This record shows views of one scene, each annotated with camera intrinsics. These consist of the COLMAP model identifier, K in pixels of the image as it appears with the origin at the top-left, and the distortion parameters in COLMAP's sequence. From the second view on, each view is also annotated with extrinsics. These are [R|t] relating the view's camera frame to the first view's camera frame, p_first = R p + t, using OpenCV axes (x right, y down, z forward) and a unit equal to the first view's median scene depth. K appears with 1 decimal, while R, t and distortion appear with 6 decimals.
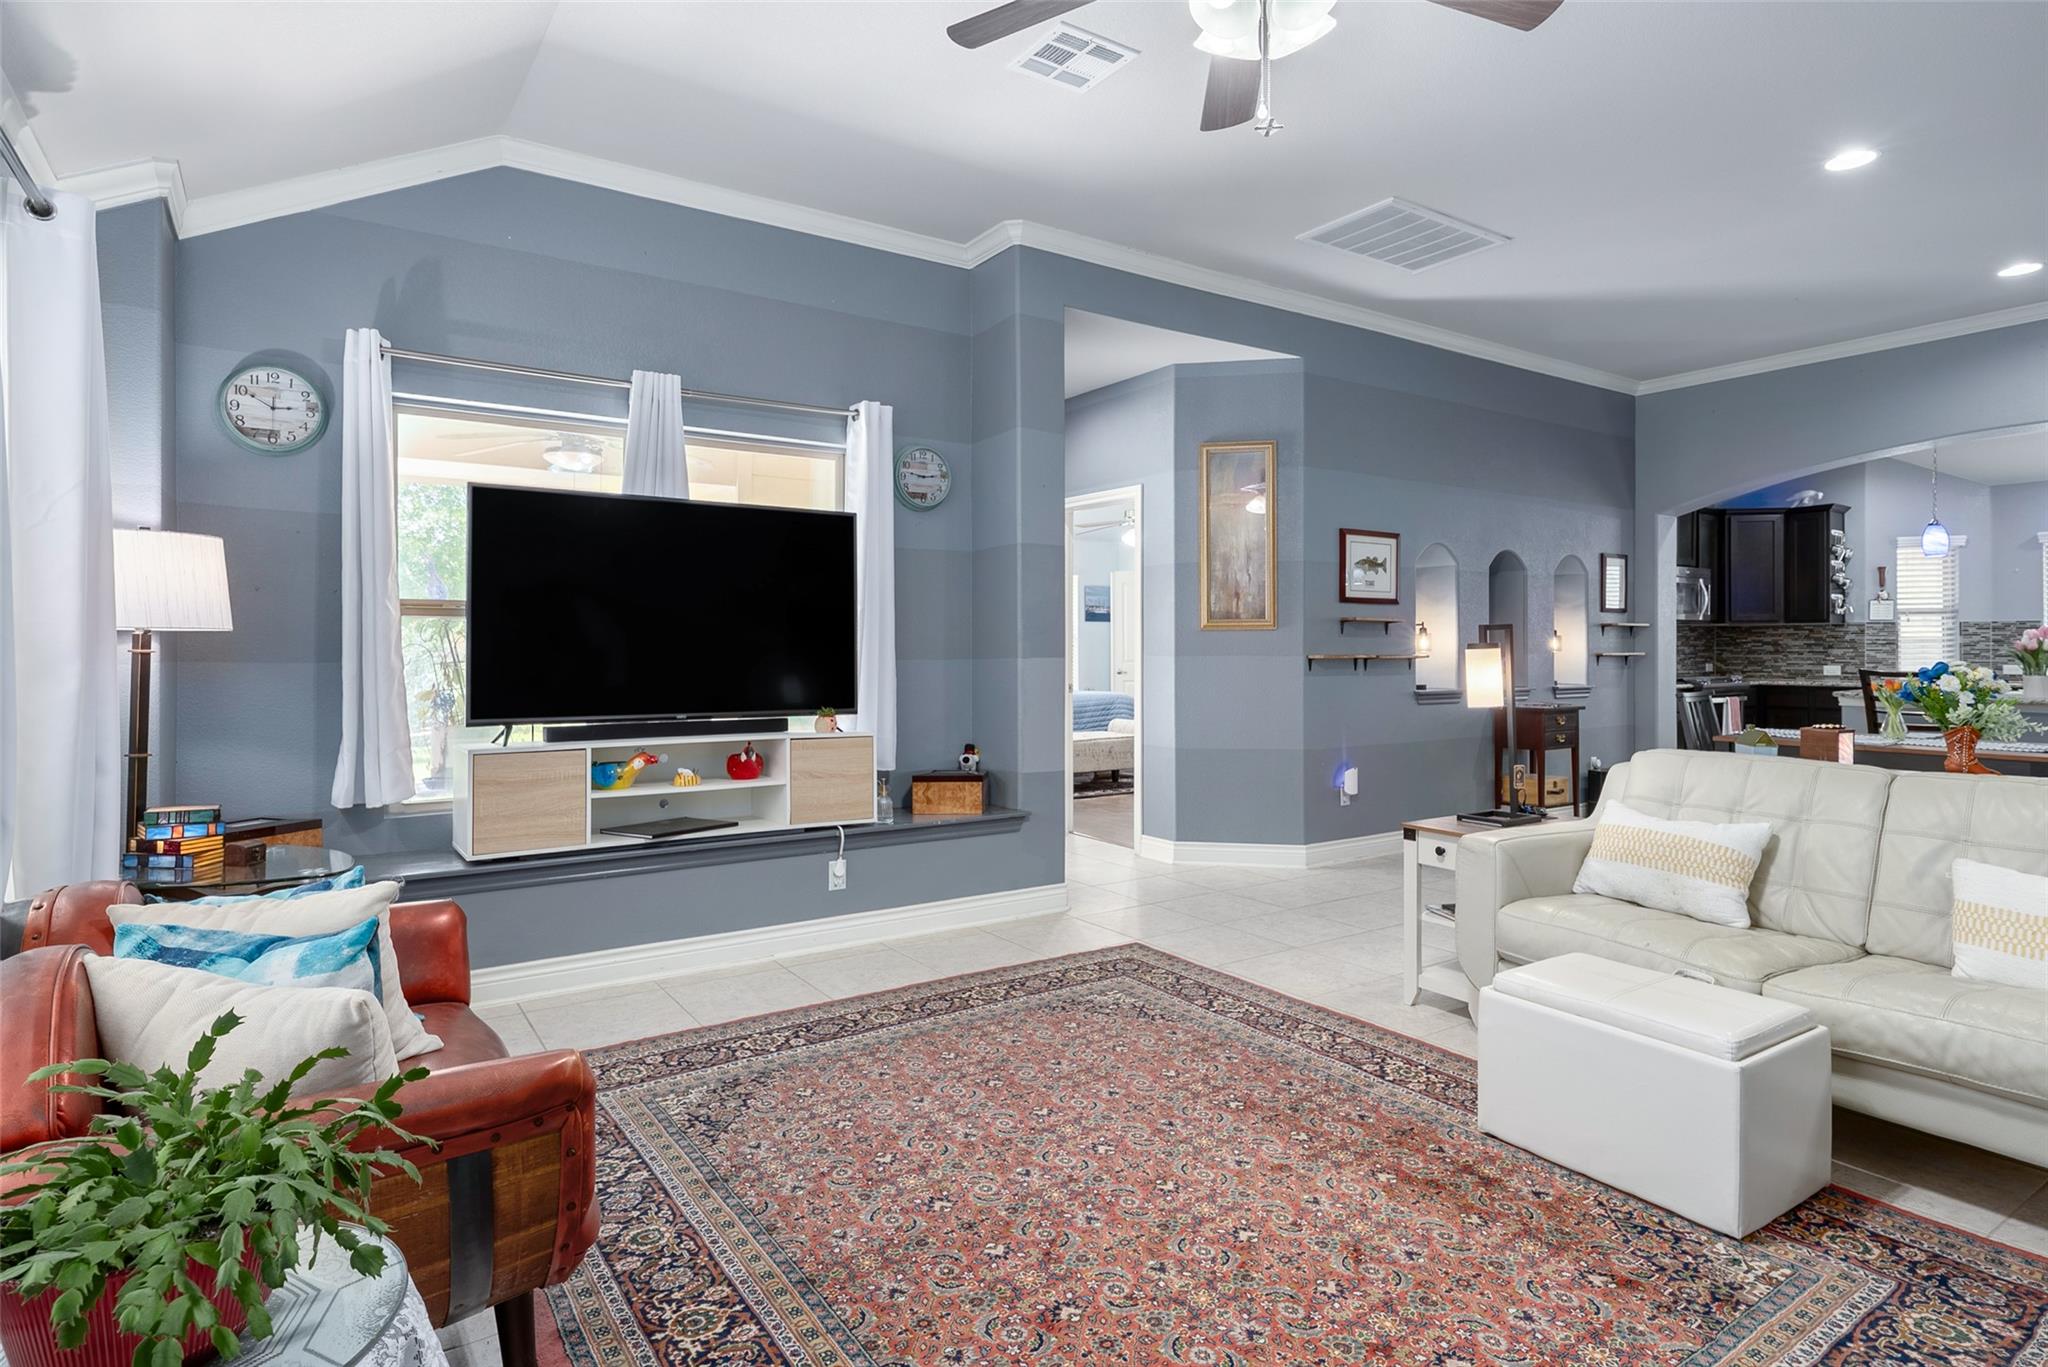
lens RADIAL K [[1084.6, 0, 1017.2], [0, 1084.6, 646.1], [0, 0, 1]] dist [-0.001659, -0.000911]
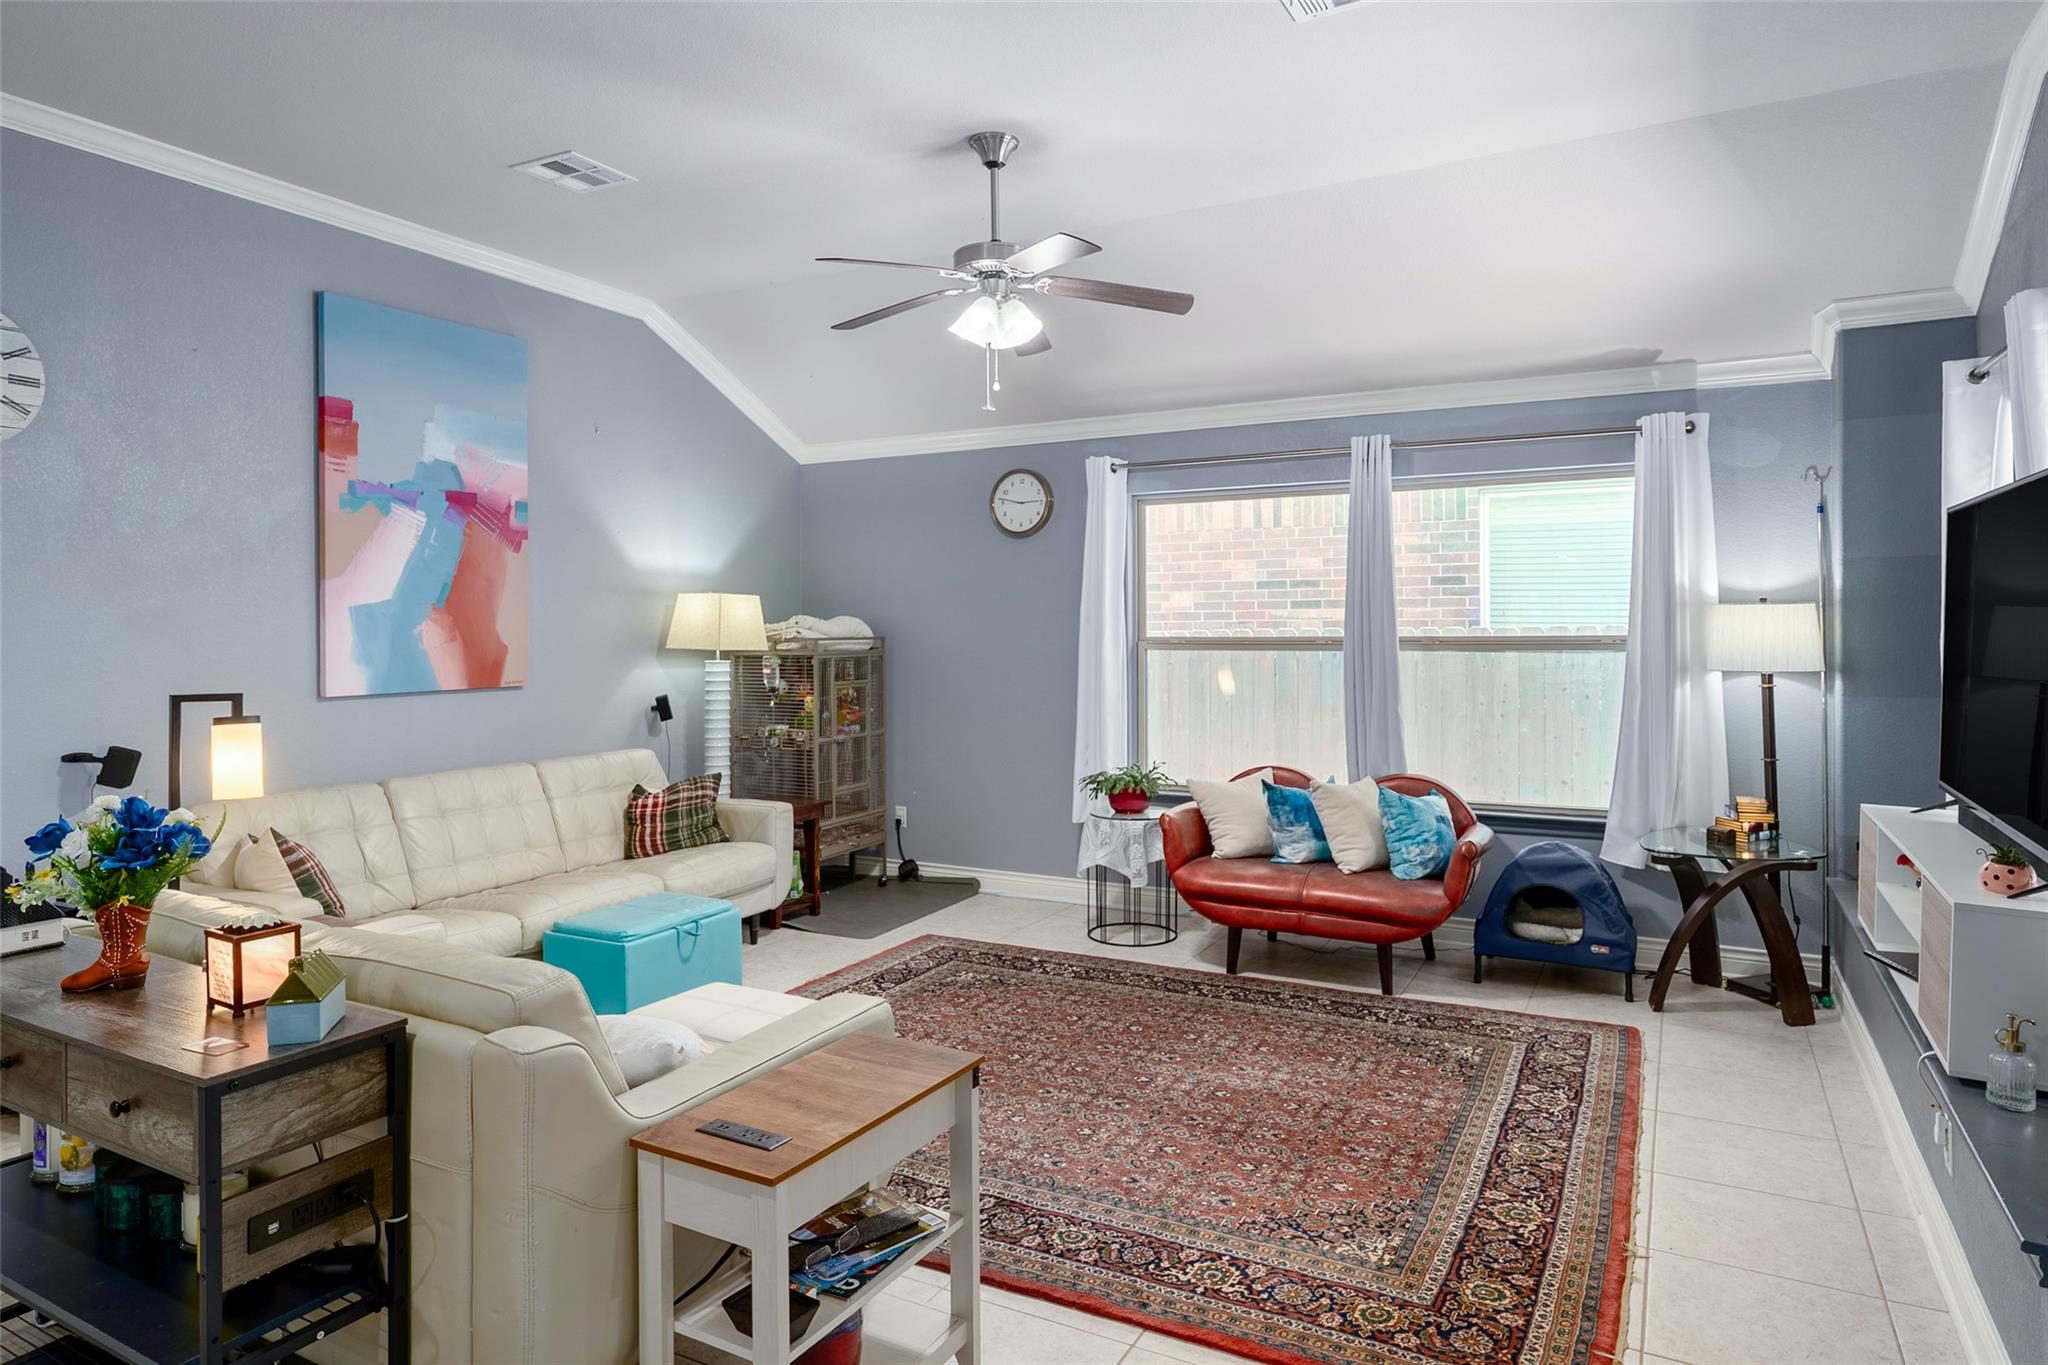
lens RADIAL K [[1213.3, 0, 1029.2], [0, 1213.3, 621.8], [0, 0, 1]] dist [0.006183, -0.008704]
pose [[-0.880544, 0.005805, -0.473930, 0.532373], [0.008072, 0.999964, -0.002749, -0.055228], [0.473896, -0.006246, -0.880558, 1.321590]]
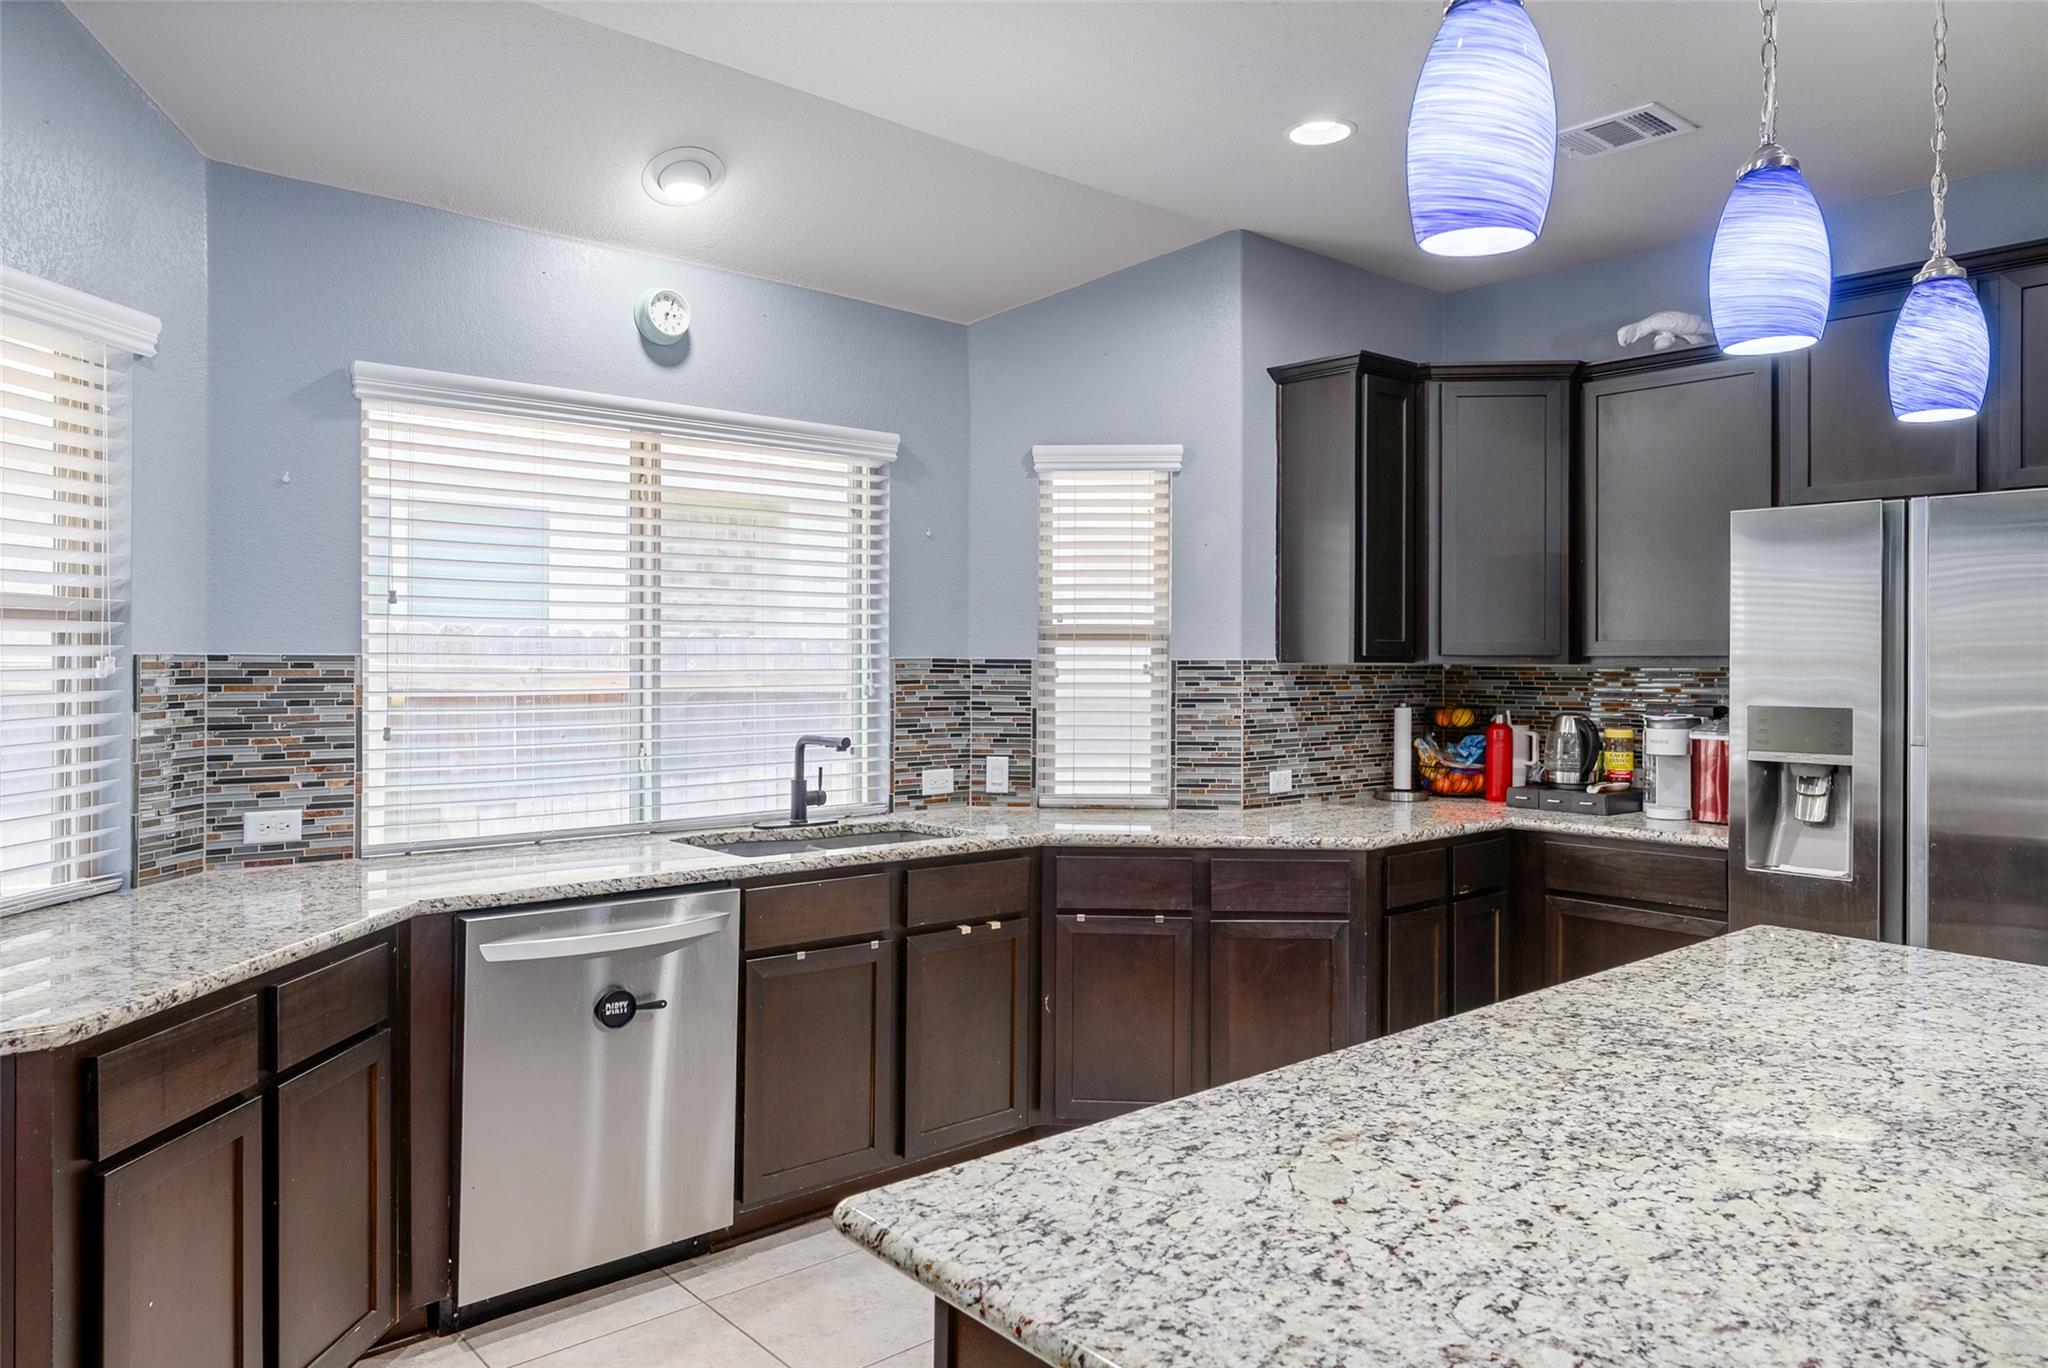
lens RADIAL K [[1361.0, 0, 1015.1], [0, 1361.0, 654.6], [0, 0, 1]] dist [-0.003128, 0.002318]
pose [[-0.129994, 0.004285, 0.991506, 1.052539], [-0.007619, 0.999957, -0.005320, -0.044454], [-0.991486, -0.008246, -0.129955, 1.659153]]
